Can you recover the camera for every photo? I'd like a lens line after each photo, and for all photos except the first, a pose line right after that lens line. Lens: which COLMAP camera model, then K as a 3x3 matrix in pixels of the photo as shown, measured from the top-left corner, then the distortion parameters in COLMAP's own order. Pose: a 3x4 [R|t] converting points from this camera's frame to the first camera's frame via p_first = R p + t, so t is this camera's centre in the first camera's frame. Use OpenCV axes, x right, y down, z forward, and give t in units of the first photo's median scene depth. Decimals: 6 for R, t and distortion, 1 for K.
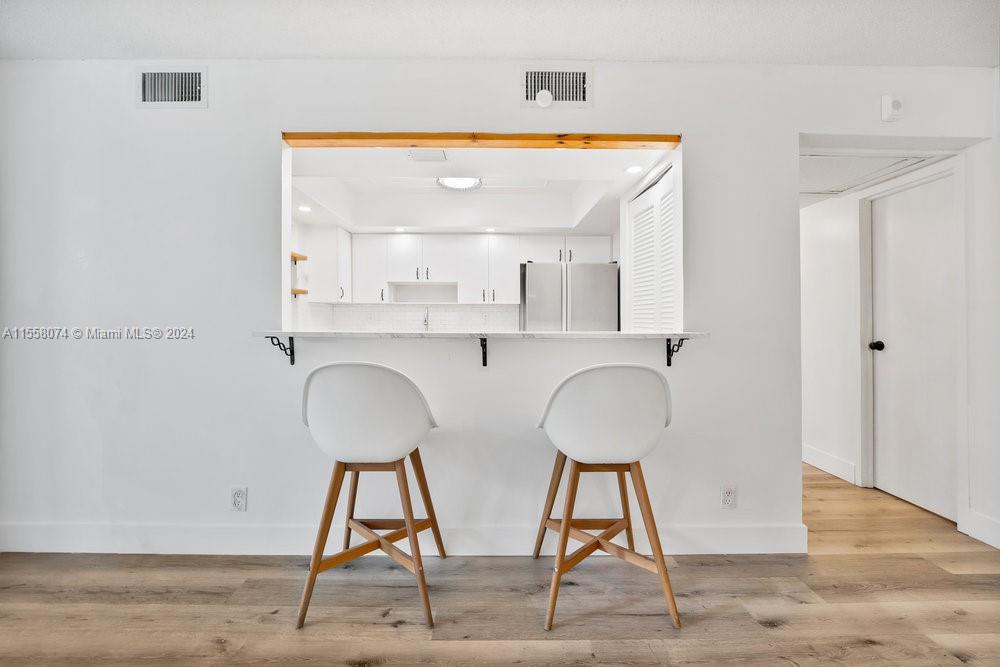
lens RADIAL K [[408.1, 0, 502.5], [0, 408.1, 335.3], [0, 0, 1]] dist [-0.019986, 0.000189]
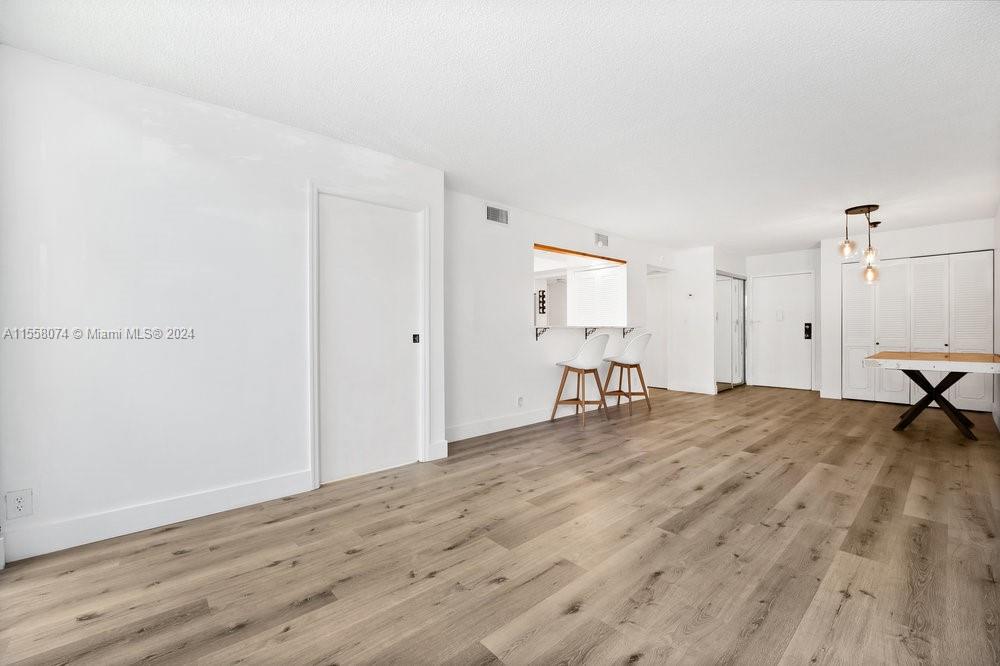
lens RADIAL K [[413.8, 0, 500.0], [0, 413.8, 333.0], [0, 0, 1]] dist [-0.017175, 0.000016]
pose [[0.752937, -0.014966, 0.657922, -2.305544], [0.036237, 0.999167, -0.018743, 0.068286], [-0.657094, 0.037953, 0.752852, -0.690043]]
